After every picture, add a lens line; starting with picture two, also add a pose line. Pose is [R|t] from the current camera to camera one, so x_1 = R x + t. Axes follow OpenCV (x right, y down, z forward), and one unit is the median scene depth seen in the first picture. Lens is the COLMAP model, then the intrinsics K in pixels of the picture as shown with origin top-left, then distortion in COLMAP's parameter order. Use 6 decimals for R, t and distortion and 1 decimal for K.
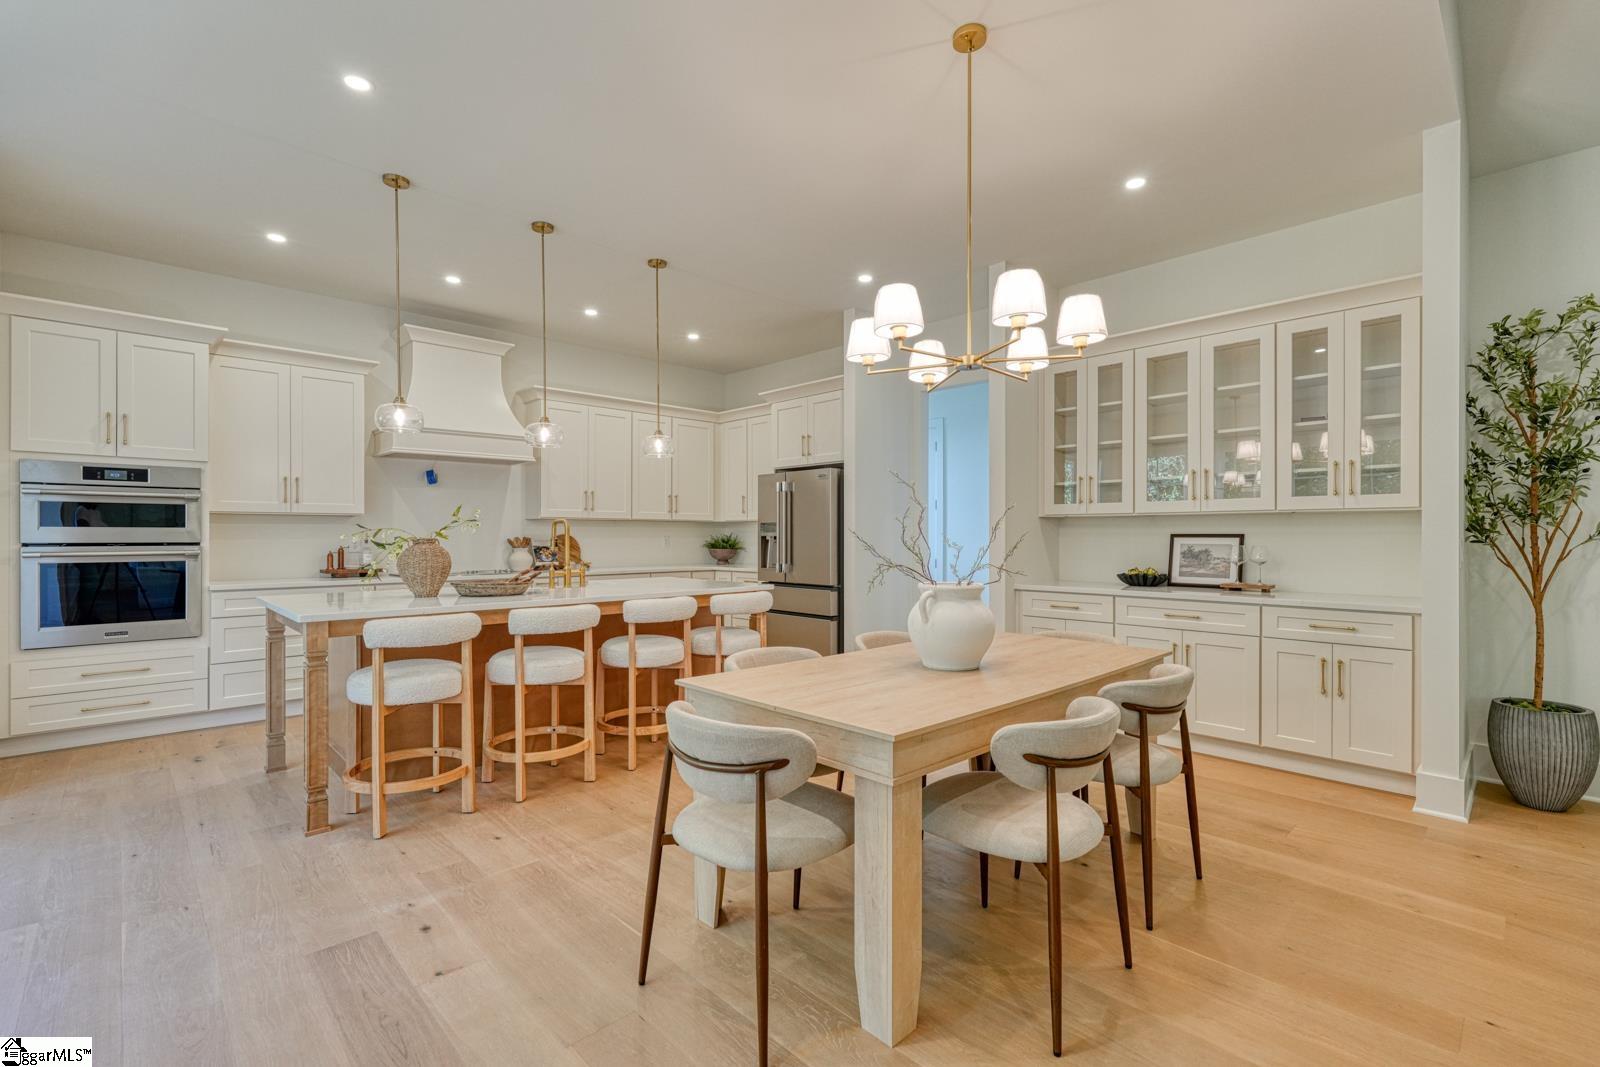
lens RADIAL K [[702.8, 0, 798.9], [0, 702.8, 537.8], [0, 0, 1]] dist [-0.000245, -0.000294]
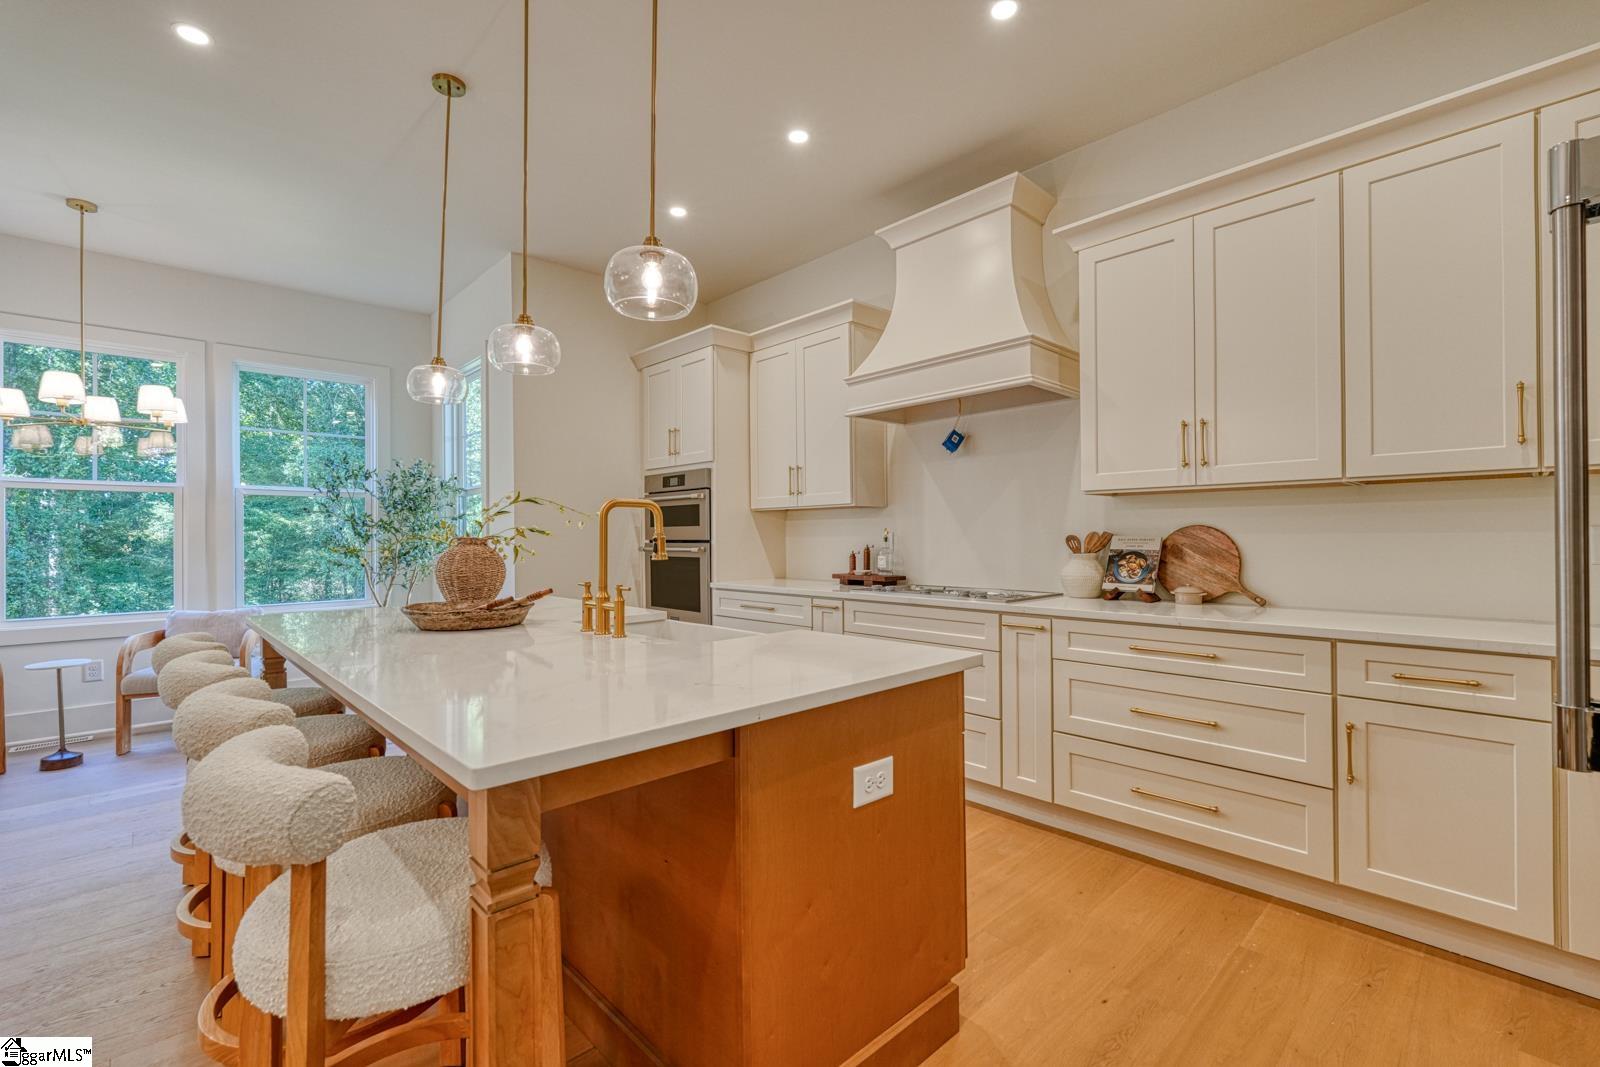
lens RADIAL K [[702.8, 0, 798.9], [0, 702.8, 537.8], [0, 0, 1]] dist [-0.000245, -0.000294]
pose [[-0.000973, 0.001256, -0.999999, 0.173427], [0.005340, 0.999985, 0.001250, 0.002409], [0.999985, -0.005339, -0.000979, 1.149343]]
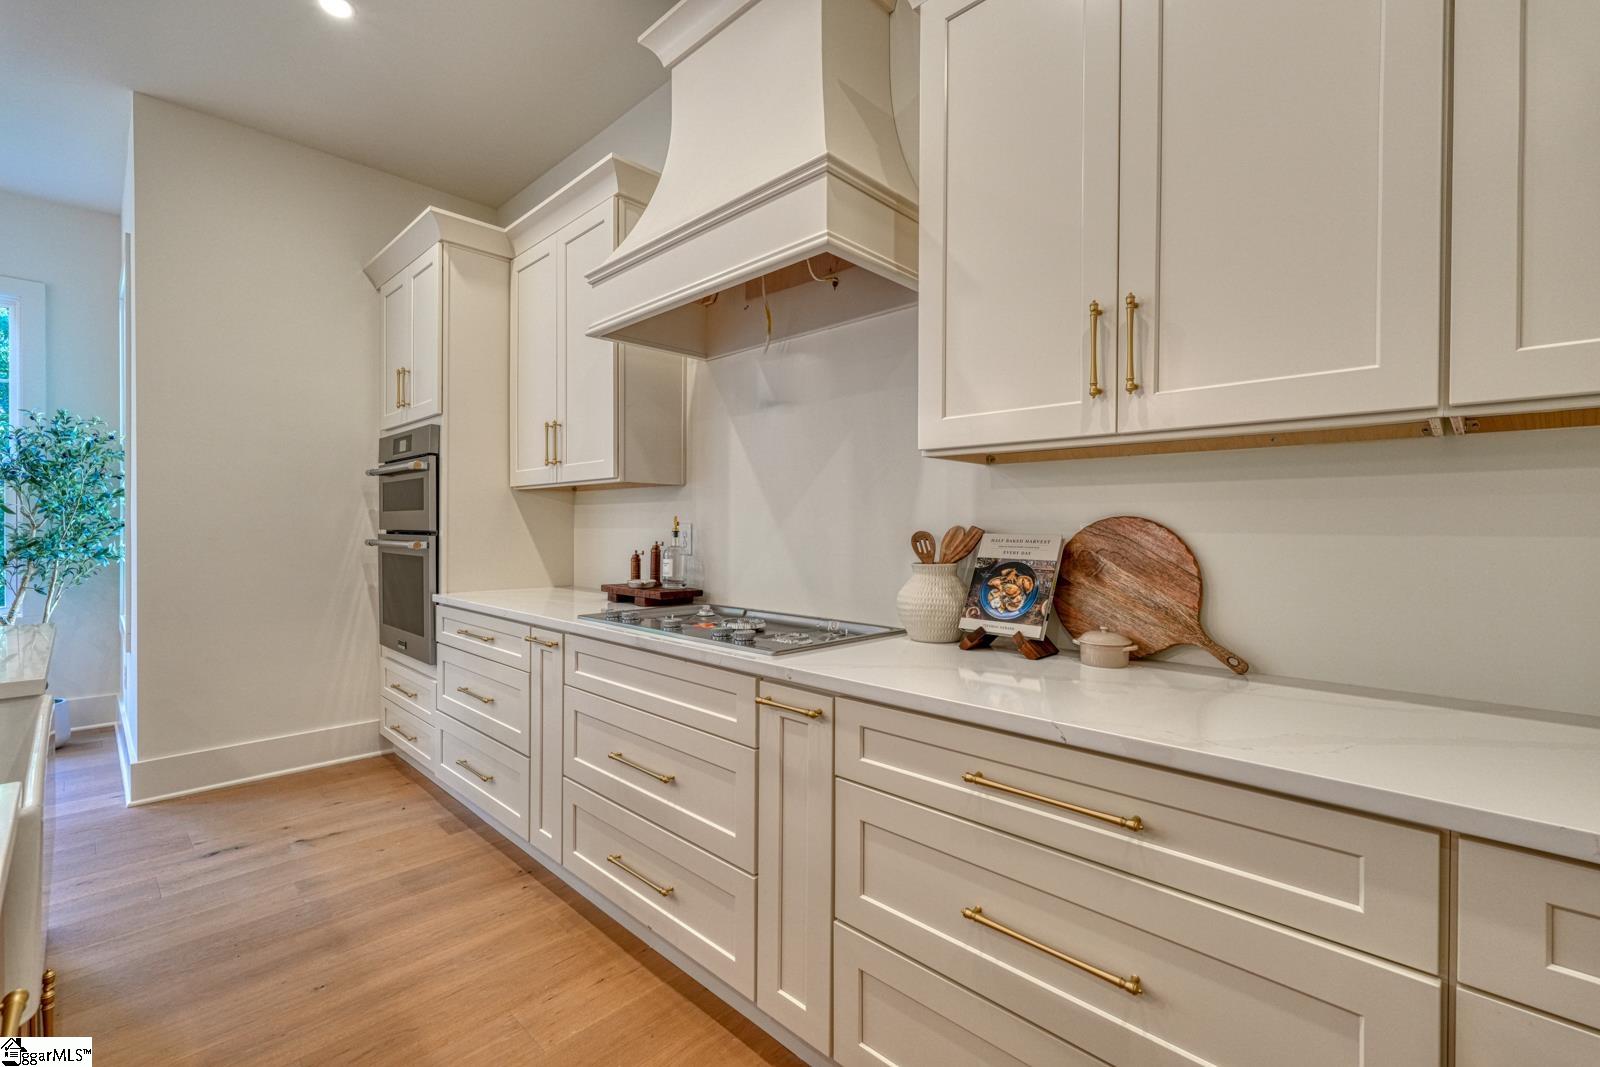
lens RADIAL K [[702.8, 0, 798.9], [0, 702.8, 537.8], [0, 0, 1]] dist [-0.000245, -0.000294]
pose [[0.041871, 0.013884, -0.999027, -0.148106], [-0.008405, 0.999873, 0.013543, 0.000729], [0.999088, 0.007830, 0.041982, 1.349486]]
